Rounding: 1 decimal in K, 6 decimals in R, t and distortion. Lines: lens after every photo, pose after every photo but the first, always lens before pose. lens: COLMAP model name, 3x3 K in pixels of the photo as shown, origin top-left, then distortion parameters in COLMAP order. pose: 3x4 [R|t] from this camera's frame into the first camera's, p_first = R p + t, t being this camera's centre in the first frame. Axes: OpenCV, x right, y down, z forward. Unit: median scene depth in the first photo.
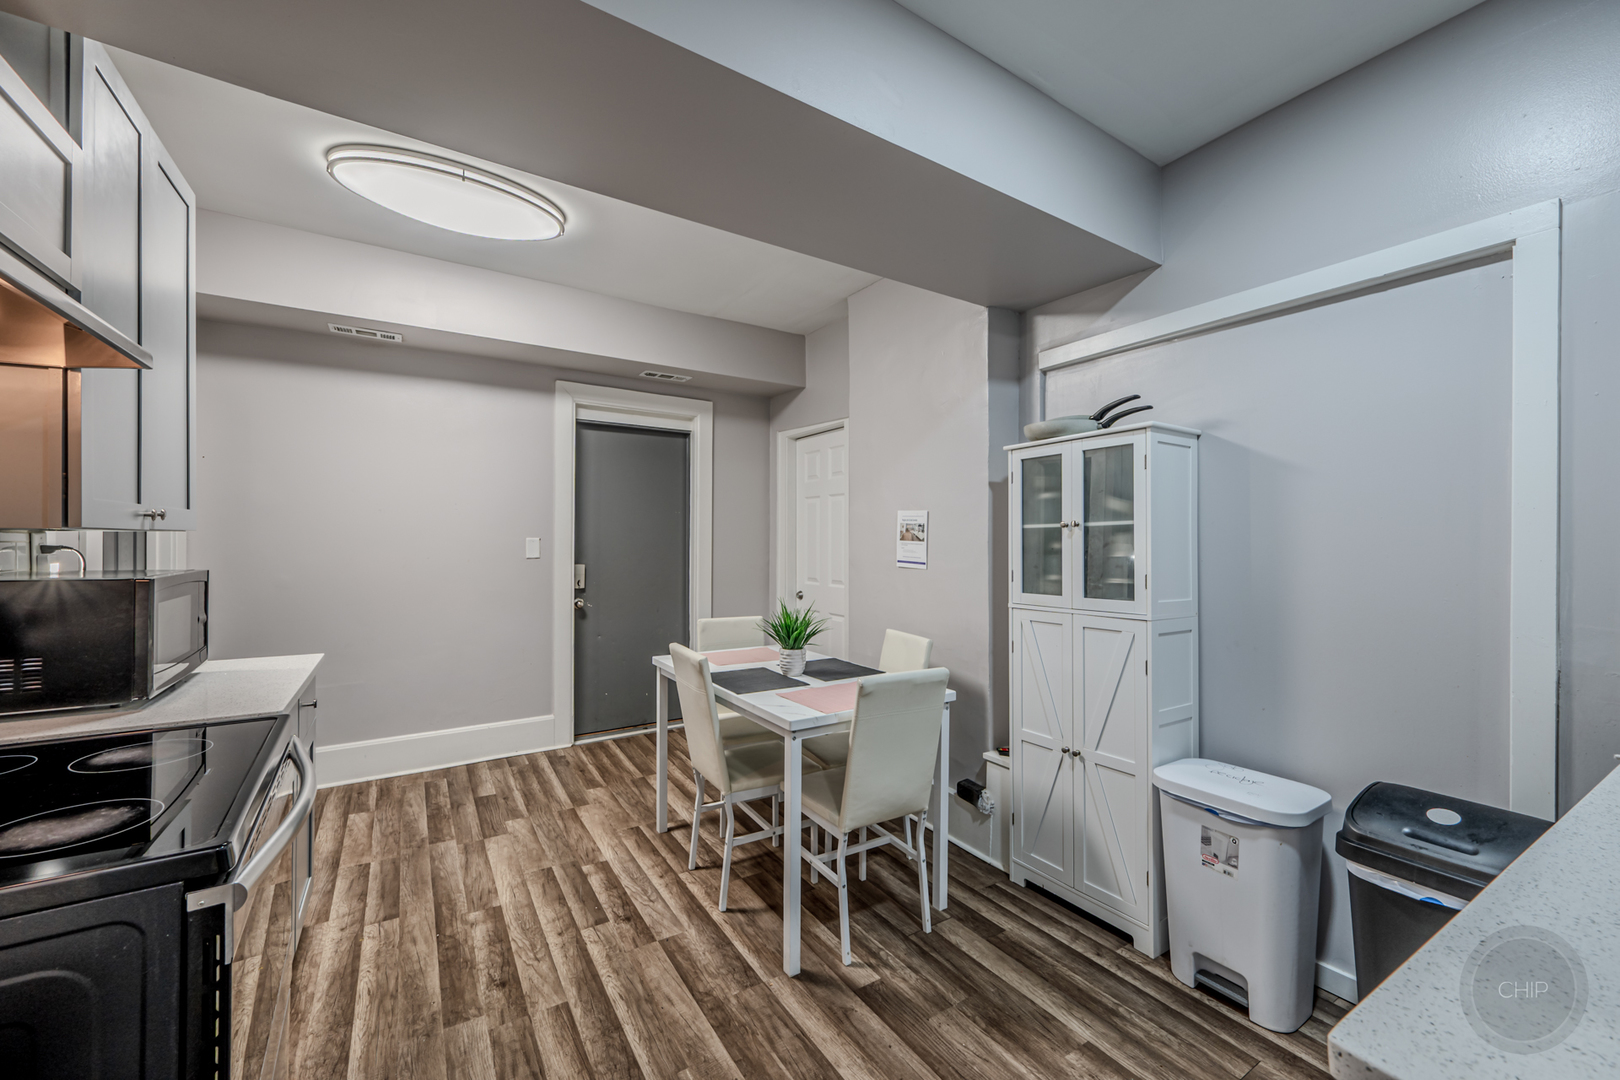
lens RADIAL K [[637.6, 0, 813.0], [0, 637.6, 545.6], [0, 0, 1]] dist [-0.000126, -0.000307]
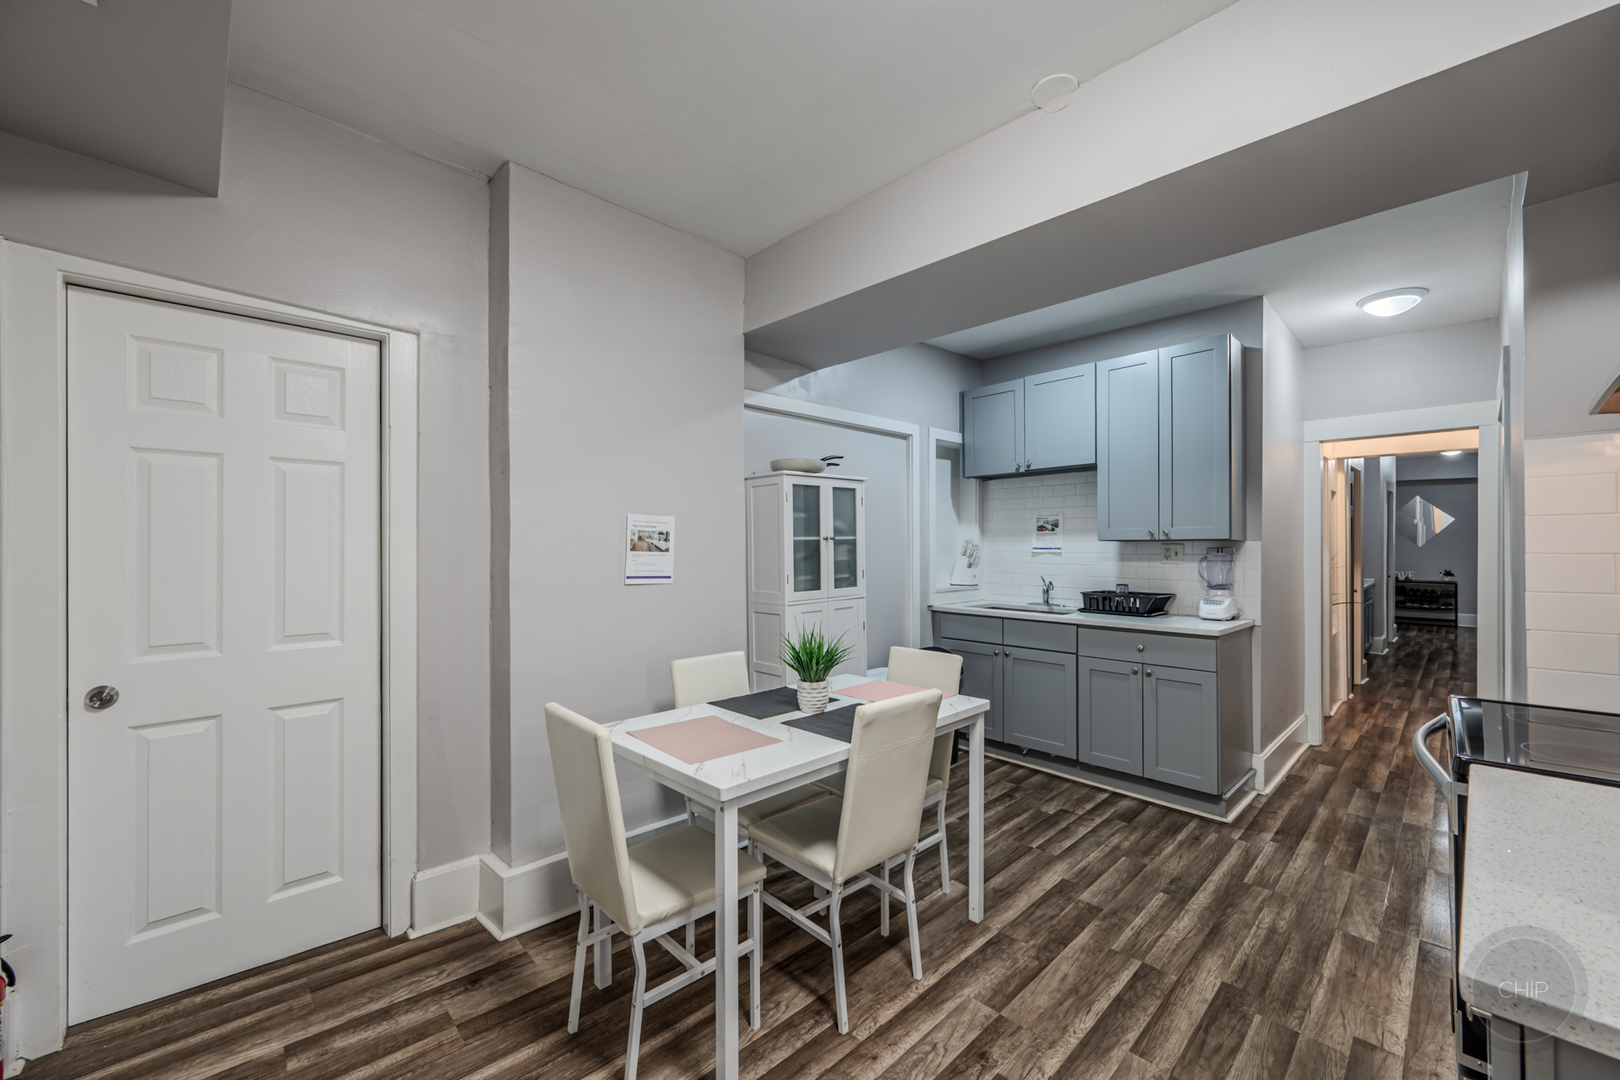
lens RADIAL K [[637.6, 0, 813.8], [0, 637.6, 529.7], [0, 0, 1]] dist [-0.000126, -0.000307]
pose [[-0.198346, 0.021729, 0.979891, -1.080801], [0.007850, 0.999757, -0.020581, -0.025736], [-0.980101, 0.003610, -0.198468, 1.444948]]
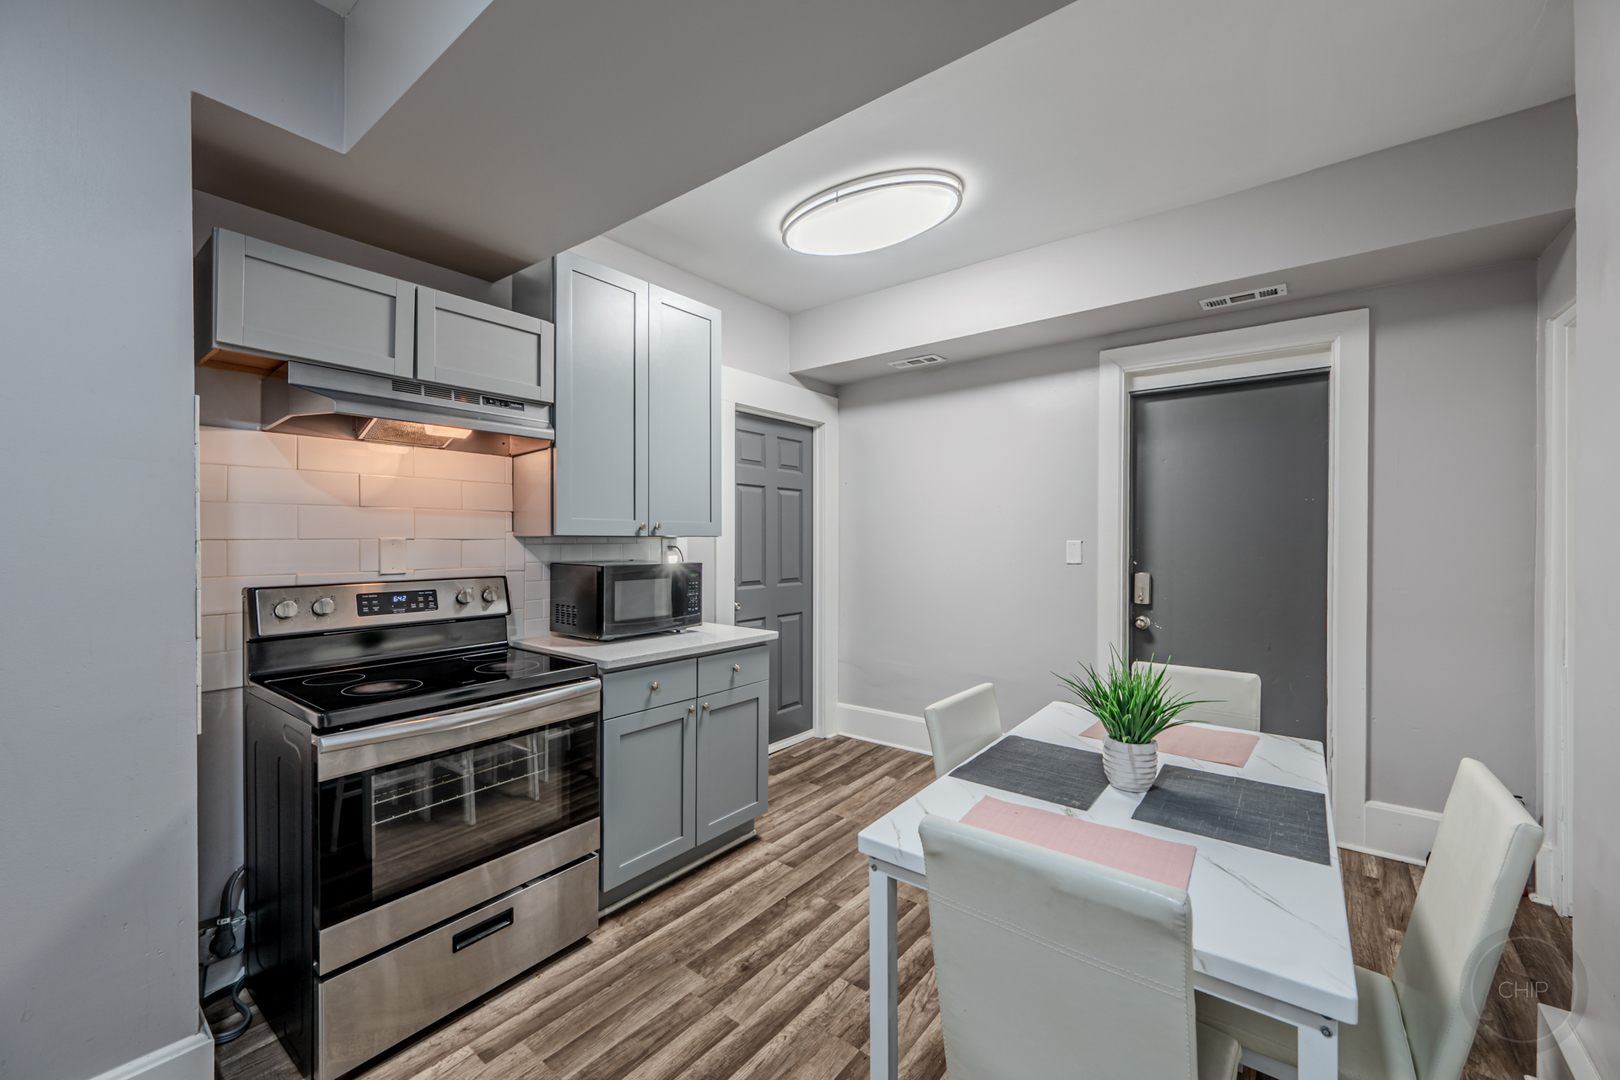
lens RADIAL K [[637.6, 0, 812.0], [0, 637.6, 544.6], [0, 0, 1]] dist [-0.000126, -0.000307]
pose [[0.330607, 0.000951, -0.943768, 0.488058], [-0.007821, 0.999968, -0.001732, -0.002953], [0.943736, 0.007954, 0.330603, 0.691365]]
